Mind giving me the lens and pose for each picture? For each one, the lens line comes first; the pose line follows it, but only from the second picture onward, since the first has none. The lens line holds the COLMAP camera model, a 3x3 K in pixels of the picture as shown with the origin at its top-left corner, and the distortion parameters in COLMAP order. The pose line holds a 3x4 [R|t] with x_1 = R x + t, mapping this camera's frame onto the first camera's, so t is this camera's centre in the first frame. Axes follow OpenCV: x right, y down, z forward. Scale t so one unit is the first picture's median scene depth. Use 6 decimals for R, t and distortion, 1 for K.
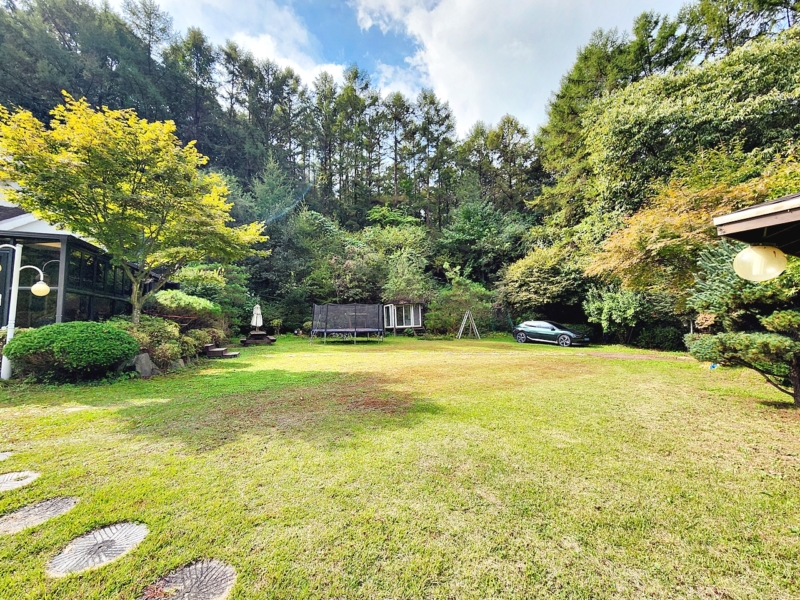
lens RADIAL K [[324.2, 0, 402.2], [0, 324.2, 298.0], [0, 0, 1]] dist [0.002348, 0.000468]
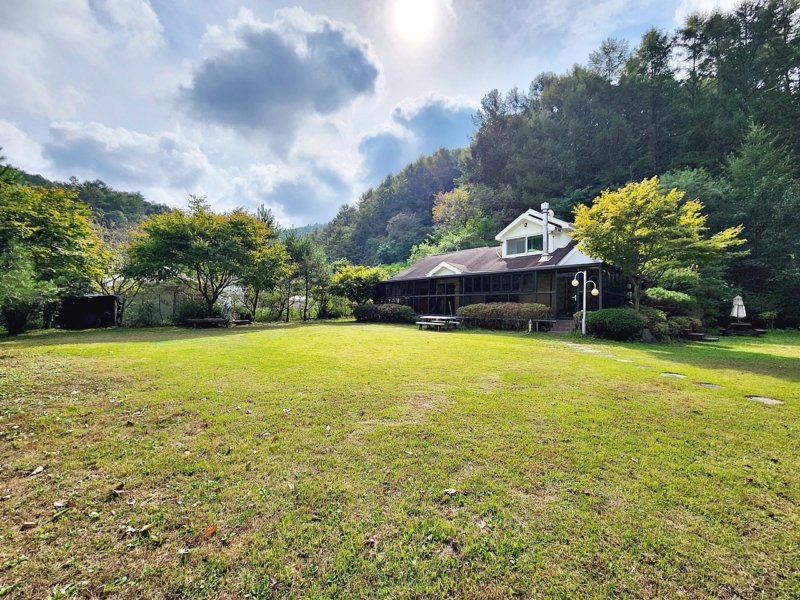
lens RADIAL K [[324.2, 0, 402.2], [0, 324.2, 298.0], [0, 0, 1]] dist [0.002348, 0.000468]
pose [[0.336951, -0.019790, -0.941314, 0.199054], [0.043435, 0.999041, -0.005455, -0.016194], [0.940520, -0.039048, 0.337488, -0.421381]]
